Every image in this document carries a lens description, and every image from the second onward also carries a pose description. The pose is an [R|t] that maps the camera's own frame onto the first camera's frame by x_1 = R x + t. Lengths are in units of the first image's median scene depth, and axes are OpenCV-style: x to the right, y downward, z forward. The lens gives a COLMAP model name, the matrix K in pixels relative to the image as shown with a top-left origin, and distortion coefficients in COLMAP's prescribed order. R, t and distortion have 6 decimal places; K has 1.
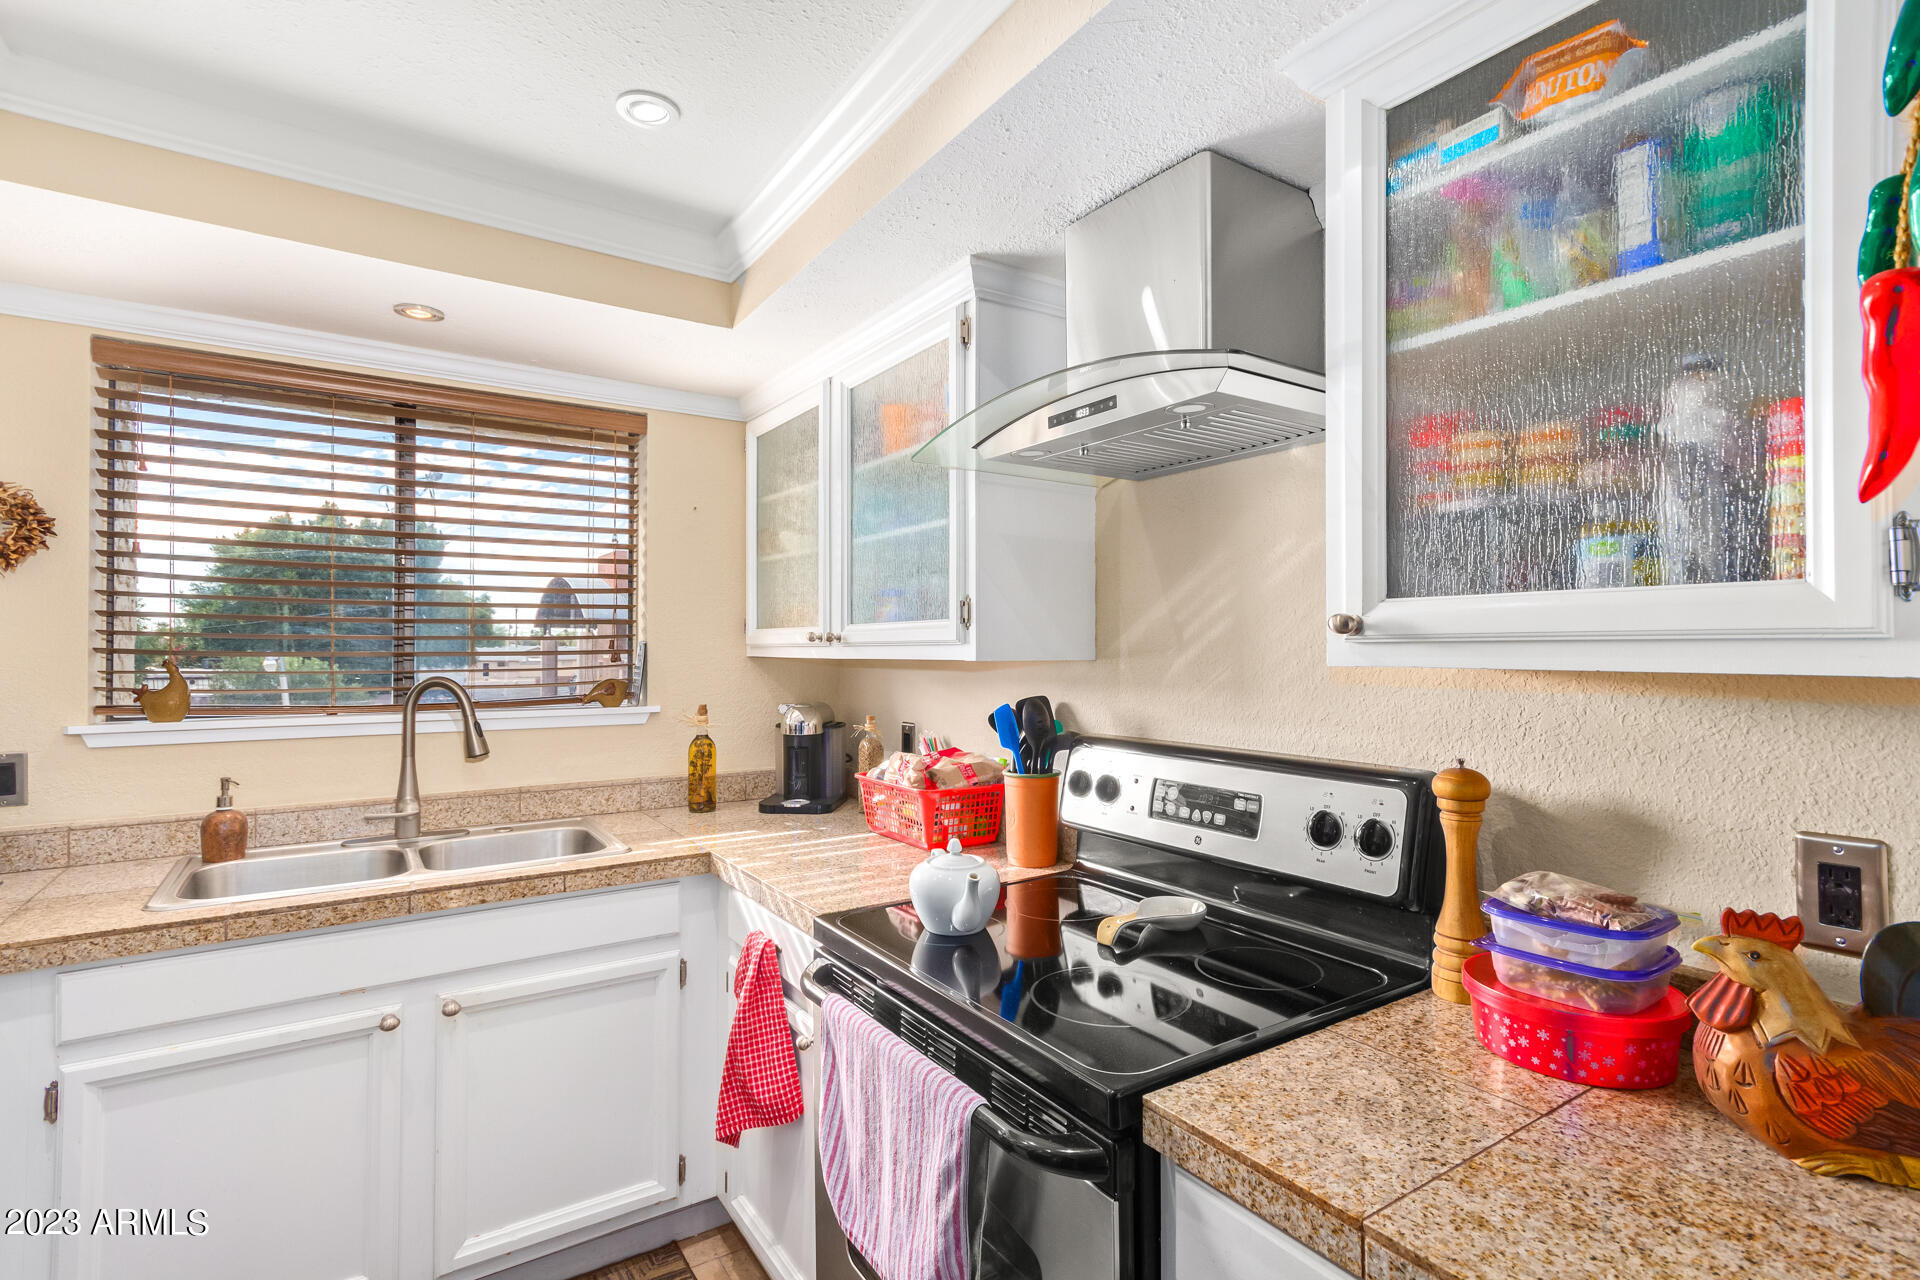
lens RADIAL K [[886.0, 0, 950.4], [0, 886.0, 646.7], [0, 0, 1]] dist [0.011200, 0.000661]
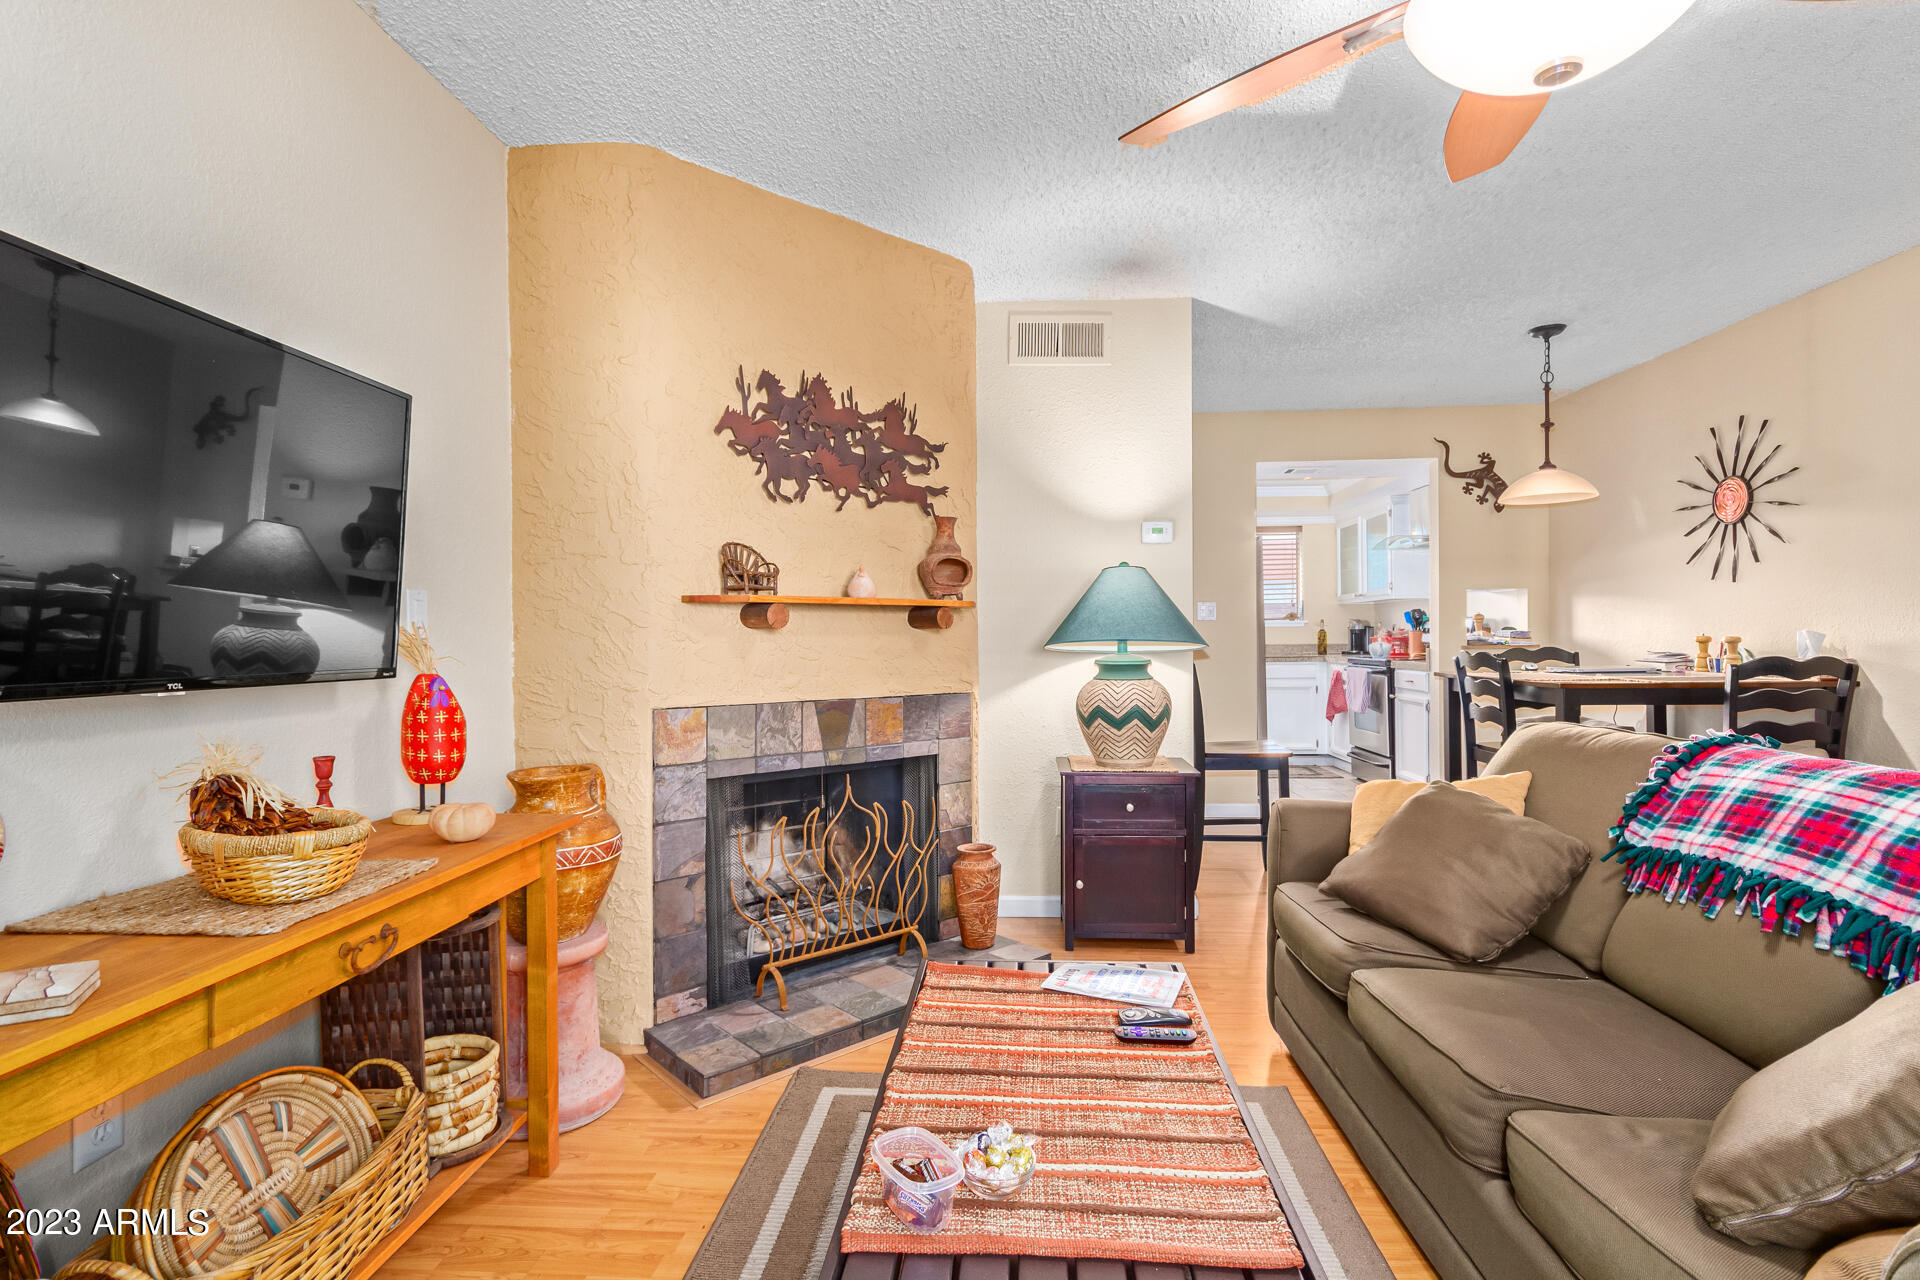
lens RADIAL K [[932.5, 0, 955.3], [0, 932.5, 637.5], [0, 0, 1]] dist [0.016801, 0.001019]
pose [[0.794218, -0.006387, -0.607599, 0.795993], [0.009673, 0.999951, 0.002133, 0.127193], [0.607555, -0.007571, 0.794241, -2.747826]]
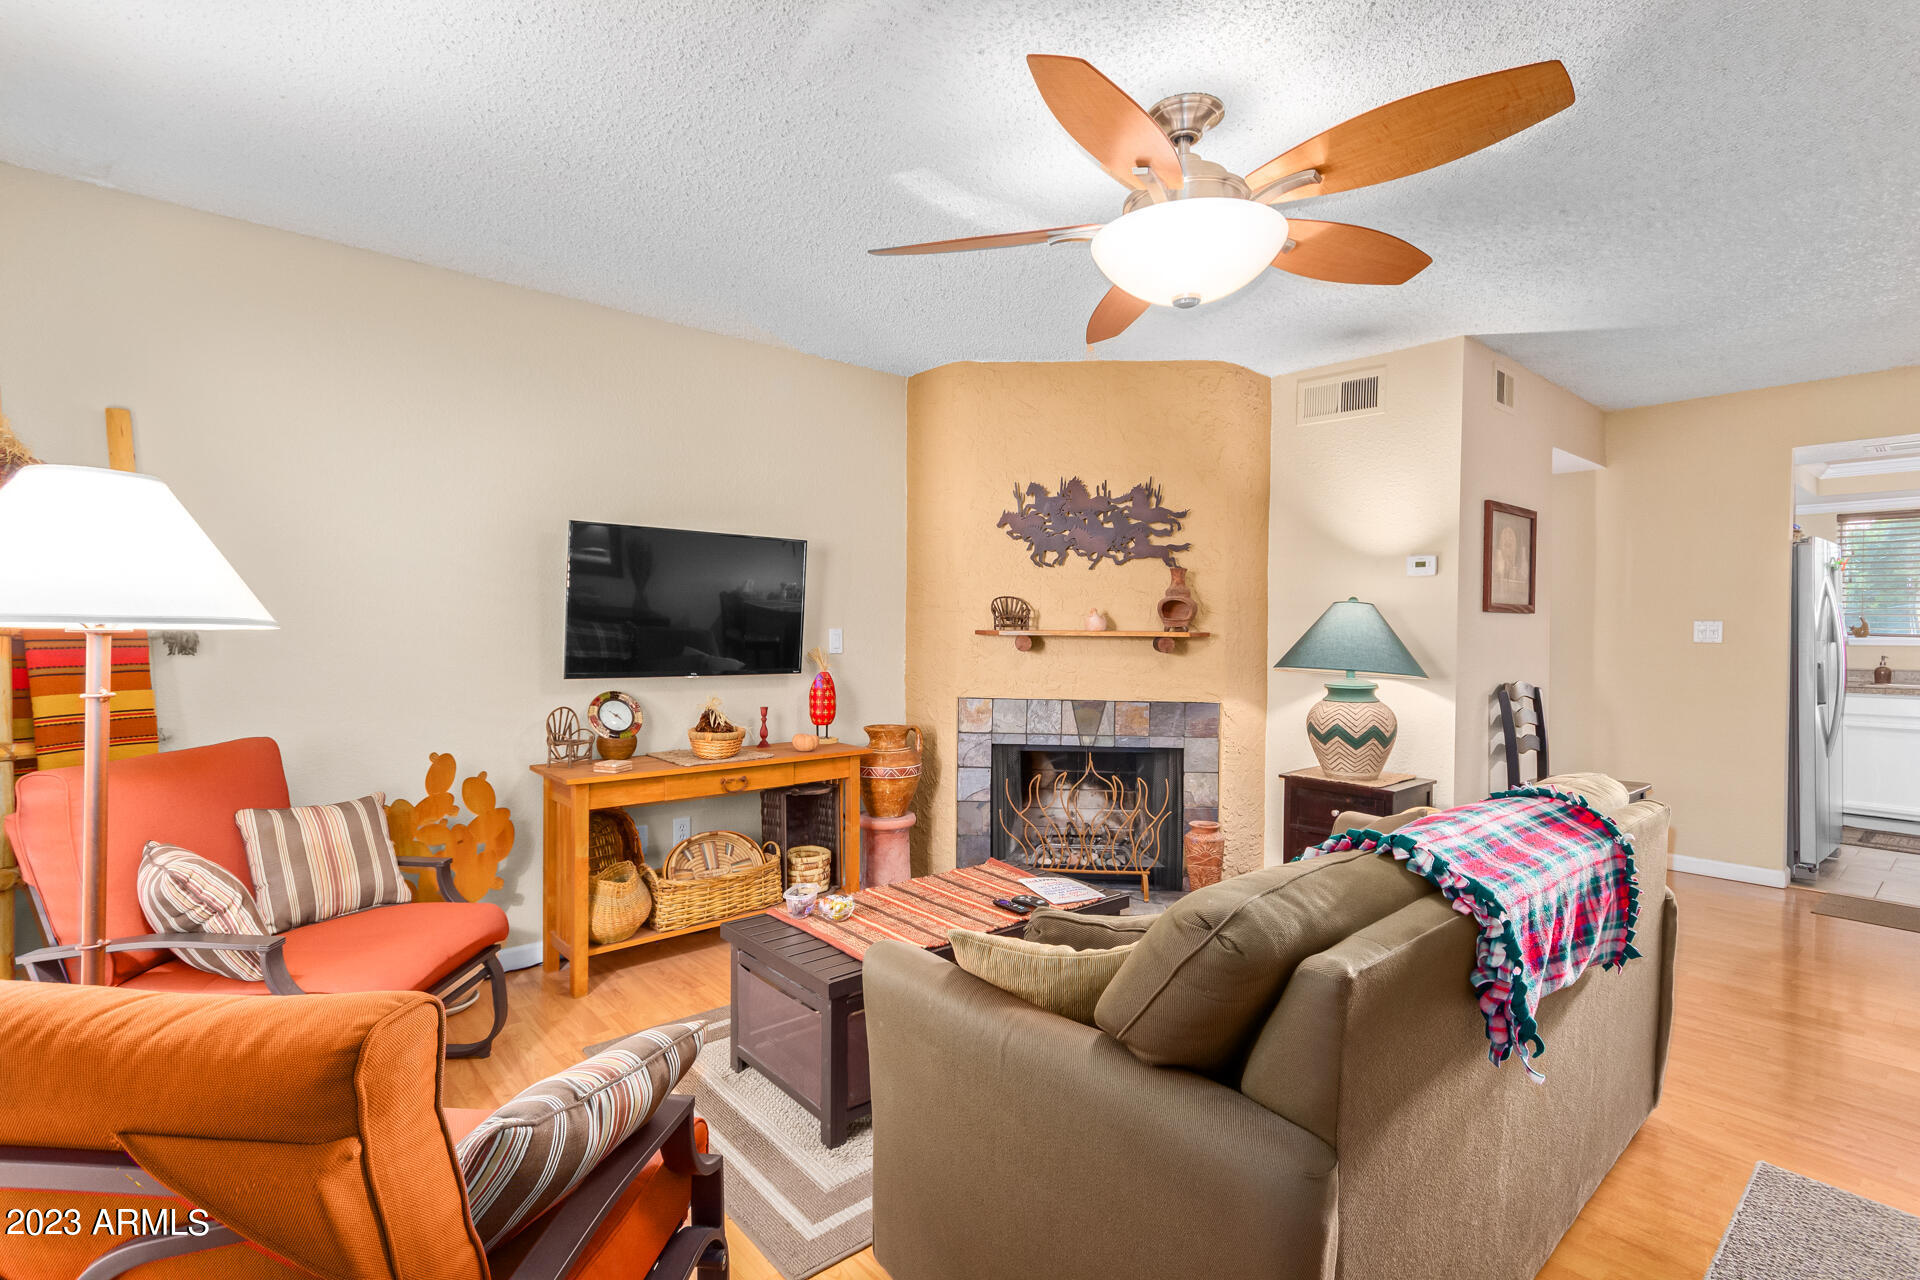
lens RADIAL K [[907.3, 0, 960.0], [0, 907.3, 640.0], [0, 0, 1]] dist [0.008961, 0.000947]
pose [[0.127191, 0.011644, -0.991810, 1.703173], [-0.007402, 0.999914, 0.010790, 0.072162], [0.991851, 0.005969, 0.127266, -2.273887]]
